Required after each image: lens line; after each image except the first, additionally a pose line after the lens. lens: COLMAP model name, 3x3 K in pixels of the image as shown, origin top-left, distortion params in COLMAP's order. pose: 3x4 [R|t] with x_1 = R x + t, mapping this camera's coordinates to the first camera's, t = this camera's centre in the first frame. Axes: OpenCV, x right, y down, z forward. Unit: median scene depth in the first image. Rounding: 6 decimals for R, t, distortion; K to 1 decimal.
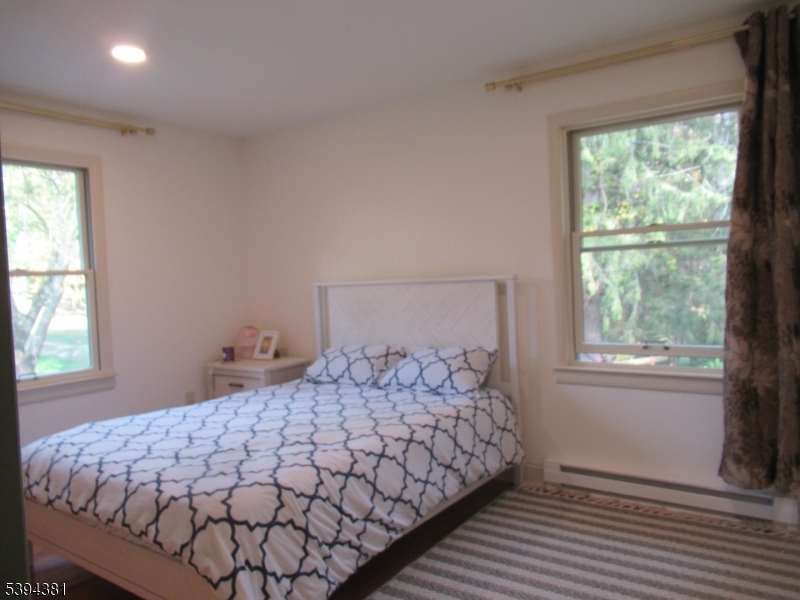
lens RADIAL K [[590.0, 0, 401.6], [0, 590.0, 296.2], [0, 0, 1]] dist [-0.015938, -0.005535]
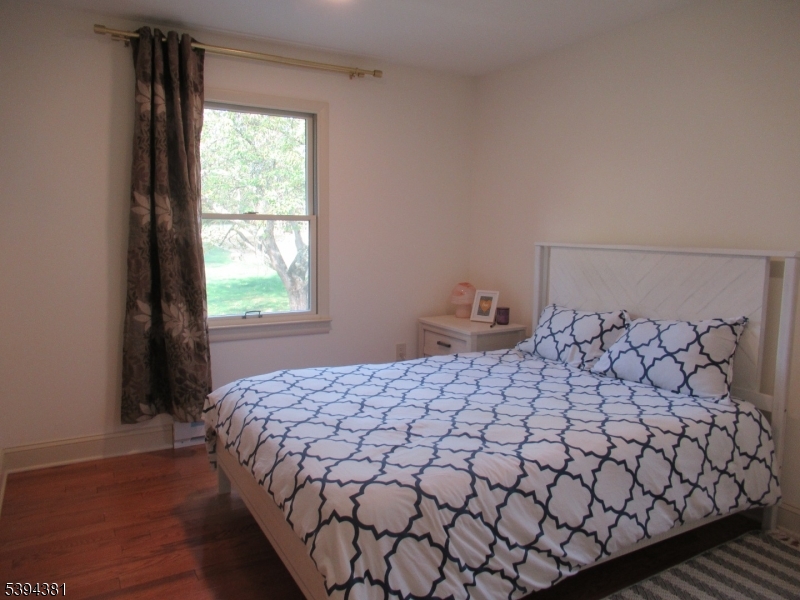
lens RADIAL K [[590.0, 0, 401.6], [0, 590.0, 296.2], [0, 0, 1]] dist [-0.015938, -0.005535]
pose [[0.903446, 0.102005, -0.416390, 0.081716], [-0.063333, 0.992380, 0.105694, -0.039343], [0.423998, -0.069117, 0.903022, 0.208995]]
